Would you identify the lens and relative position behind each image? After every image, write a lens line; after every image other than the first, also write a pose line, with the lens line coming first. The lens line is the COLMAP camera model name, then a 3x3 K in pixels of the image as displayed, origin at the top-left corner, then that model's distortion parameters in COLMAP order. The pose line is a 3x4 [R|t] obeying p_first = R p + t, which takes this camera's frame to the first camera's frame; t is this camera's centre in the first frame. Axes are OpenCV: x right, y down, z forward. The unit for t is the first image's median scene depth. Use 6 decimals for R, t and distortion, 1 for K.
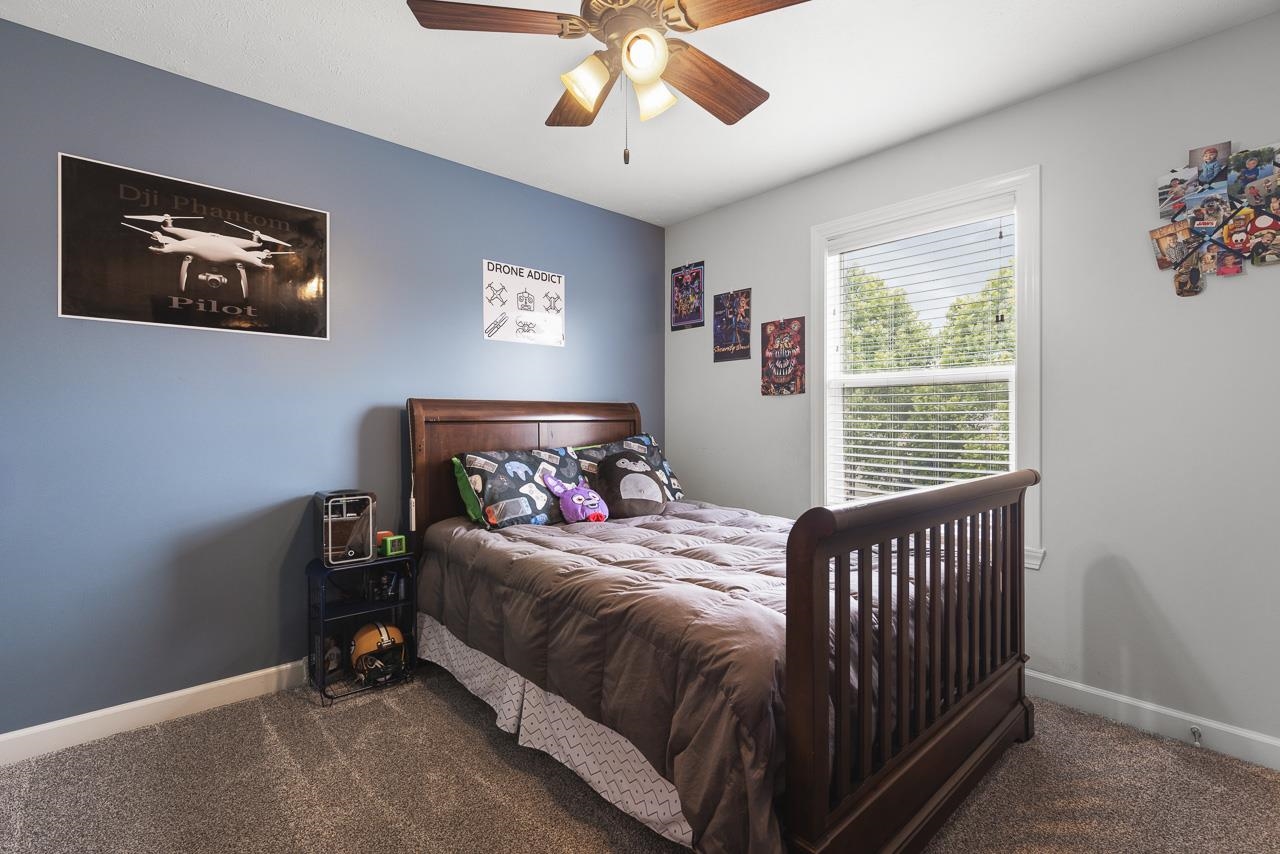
lens RADIAL K [[581.9, 0, 637.0], [0, 581.9, 428.0], [0, 0, 1]] dist [0.010277, -0.001311]
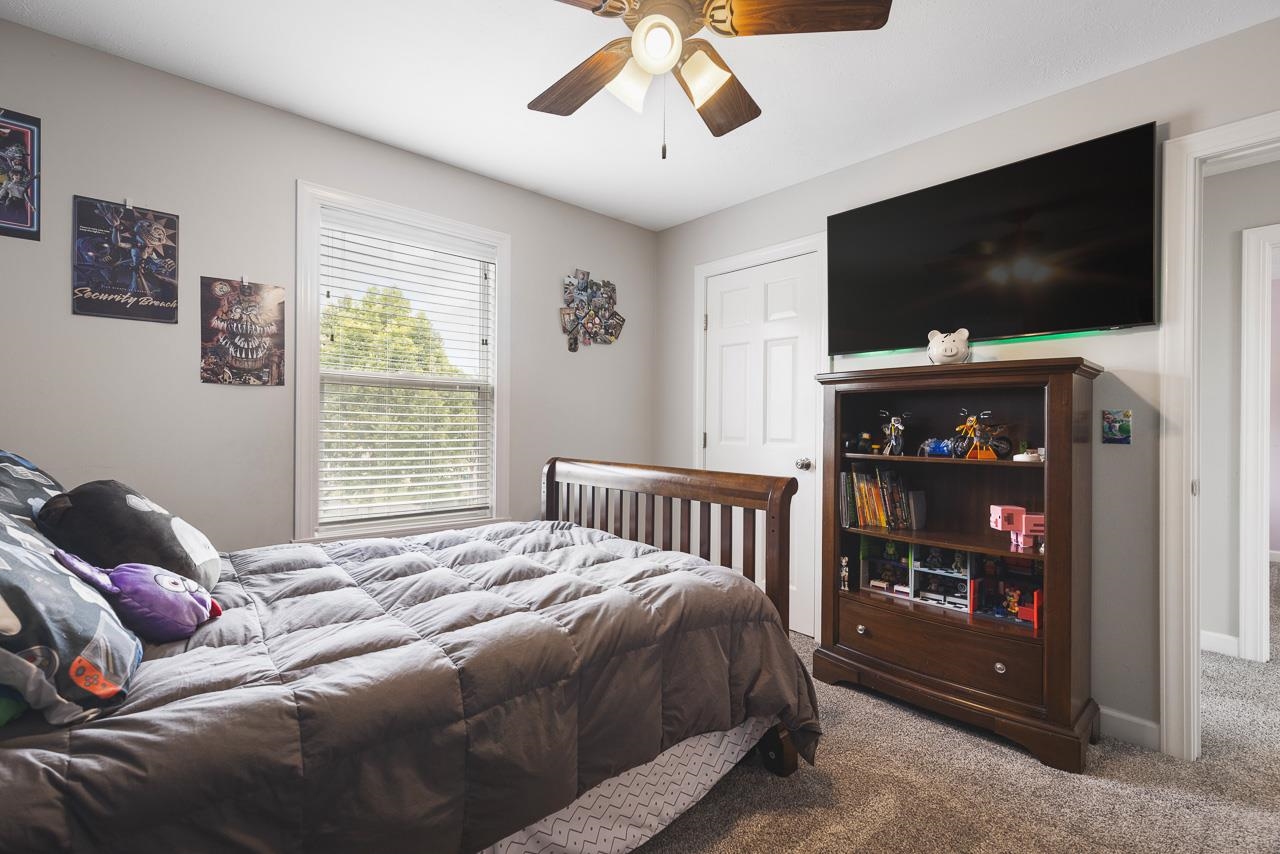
lens RADIAL K [[581.9, 0, 636.7], [0, 581.9, 424.2], [0, 0, 1]] dist [0.010277, -0.001311]
pose [[-0.005131, 0.002638, 0.999983, -0.490861], [0.002222, 0.999994, -0.002626, -0.004807], [-0.999984, 0.002208, -0.005137, 0.522614]]
